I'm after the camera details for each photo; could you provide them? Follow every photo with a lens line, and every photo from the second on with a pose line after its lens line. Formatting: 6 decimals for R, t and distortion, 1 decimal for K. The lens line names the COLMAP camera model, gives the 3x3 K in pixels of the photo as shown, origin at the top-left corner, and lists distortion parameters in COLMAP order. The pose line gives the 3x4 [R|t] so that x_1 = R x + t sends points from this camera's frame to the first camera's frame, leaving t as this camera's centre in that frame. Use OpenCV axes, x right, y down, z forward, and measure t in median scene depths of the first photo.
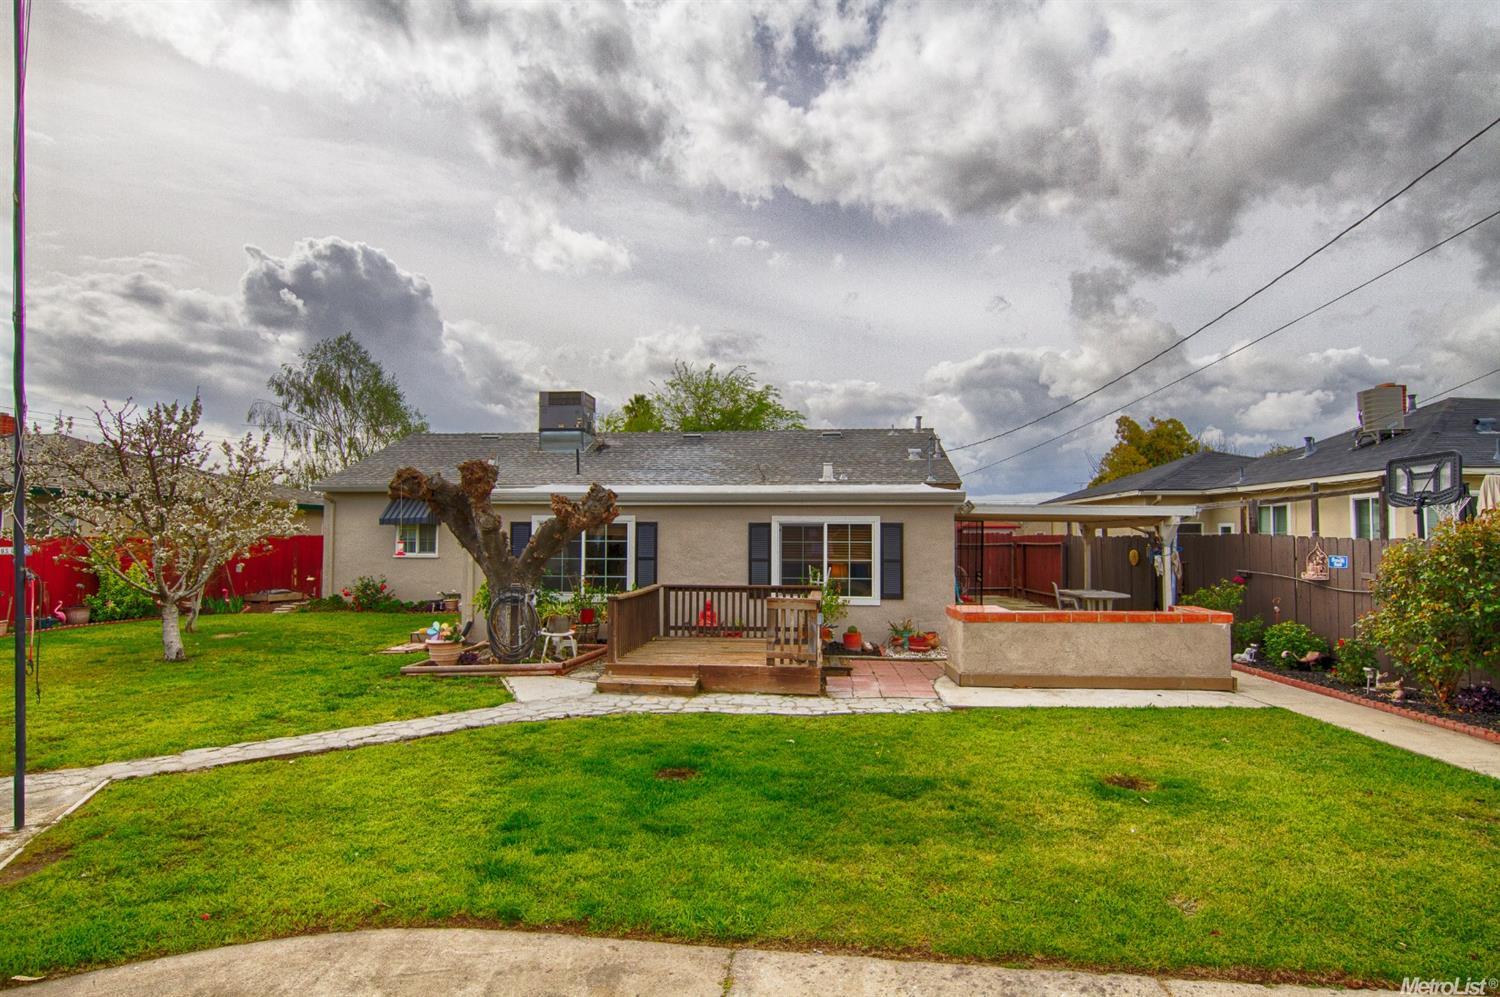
lens RADIAL K [[771.0, 0, 759.7], [0, 771.0, 484.5], [0, 0, 1]] dist [0.004307, 0.000111]
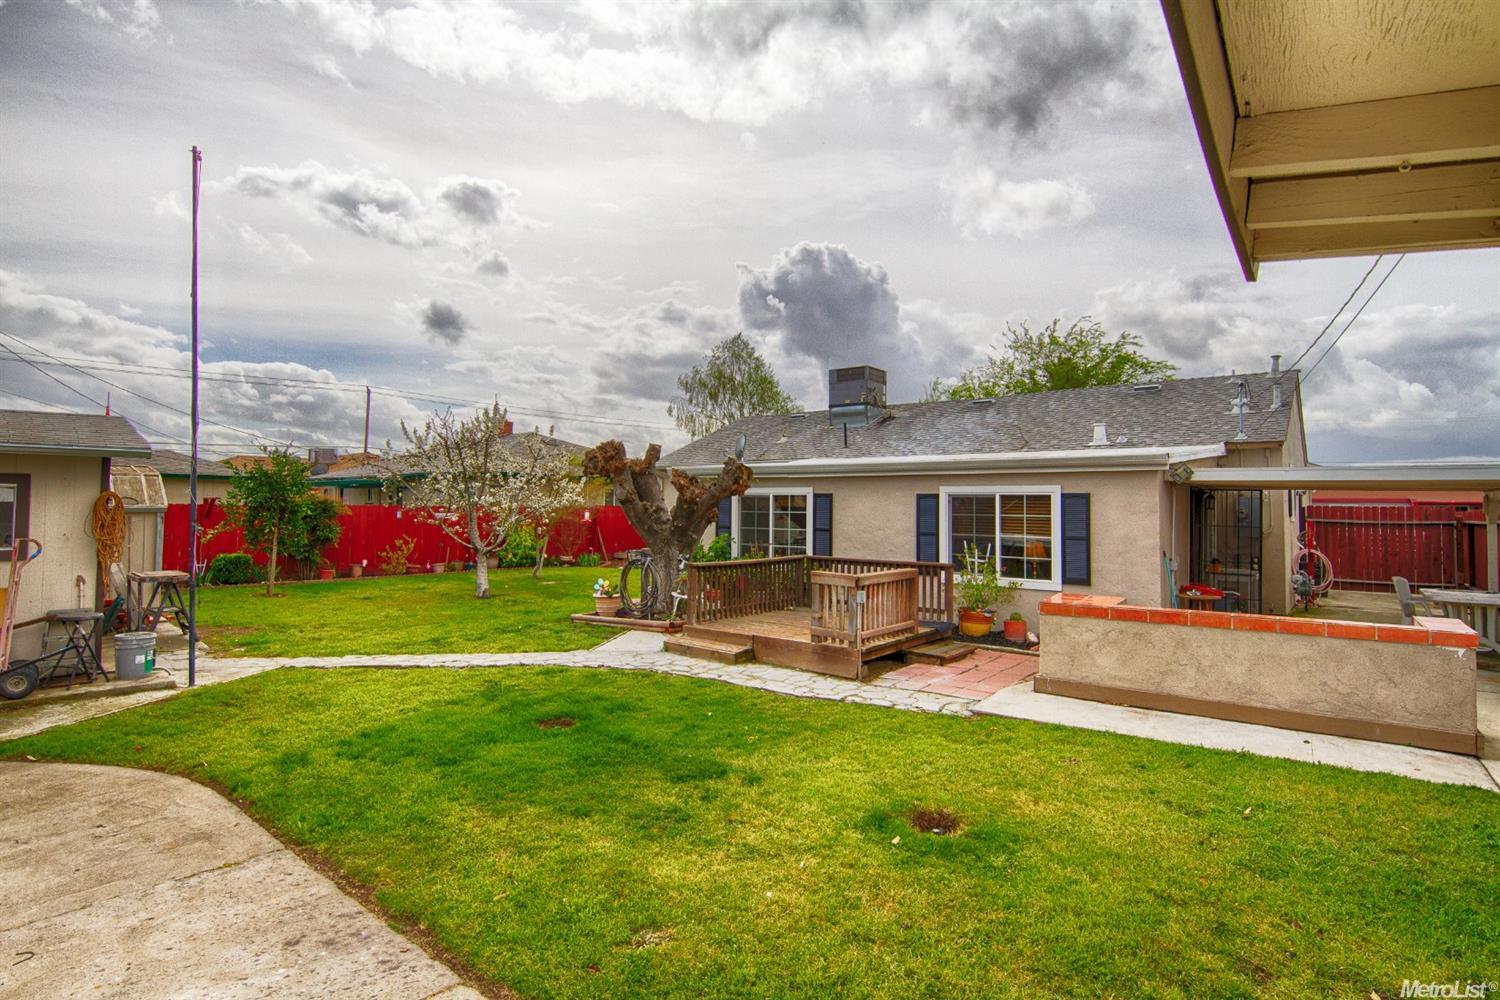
lens RADIAL K [[777.5, 0, 752.2], [0, 777.5, 474.1], [0, 0, 1]] dist [0.003581, -0.001128]
pose [[0.837868, -0.018307, -0.545566, 0.464614], [0.030223, 0.999460, 0.012878, 0.010714], [0.545036, -0.027279, 0.837969, 0.148729]]
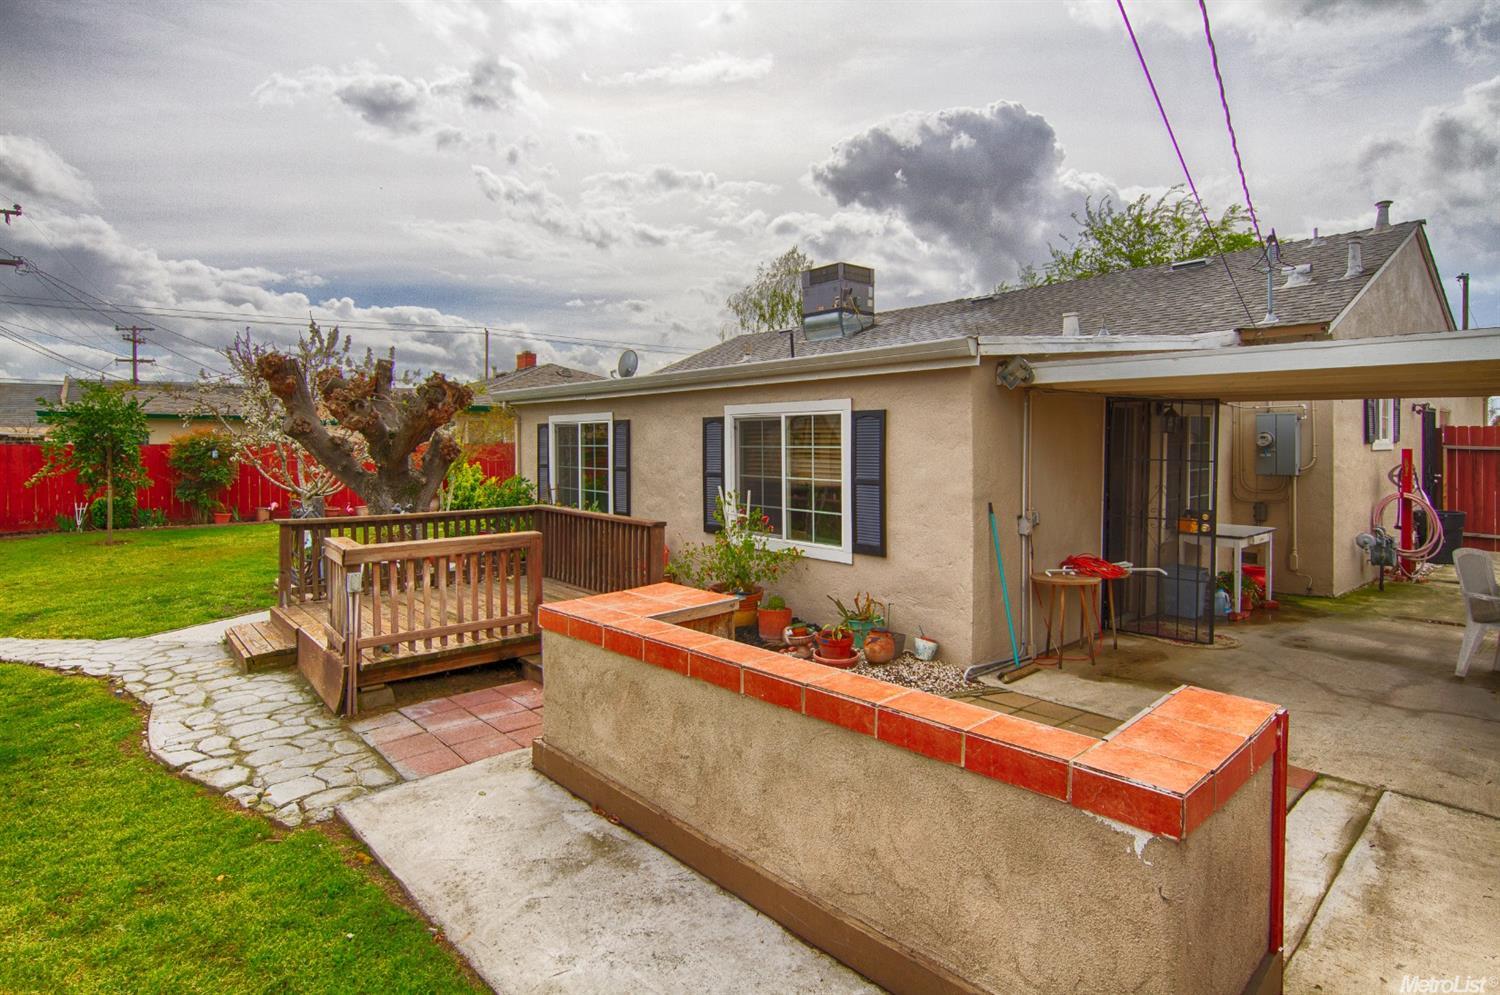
lens RADIAL K [[788.9, 0, 749.7], [0, 788.9, 441.7], [0, 0, 1]] dist [0.016818, 0.000238]
pose [[0.708740, -0.005190, -0.705451, 0.679426], [0.053819, 0.997457, 0.046732, 0.057237], [0.703414, -0.071087, 0.707216, 0.775288]]
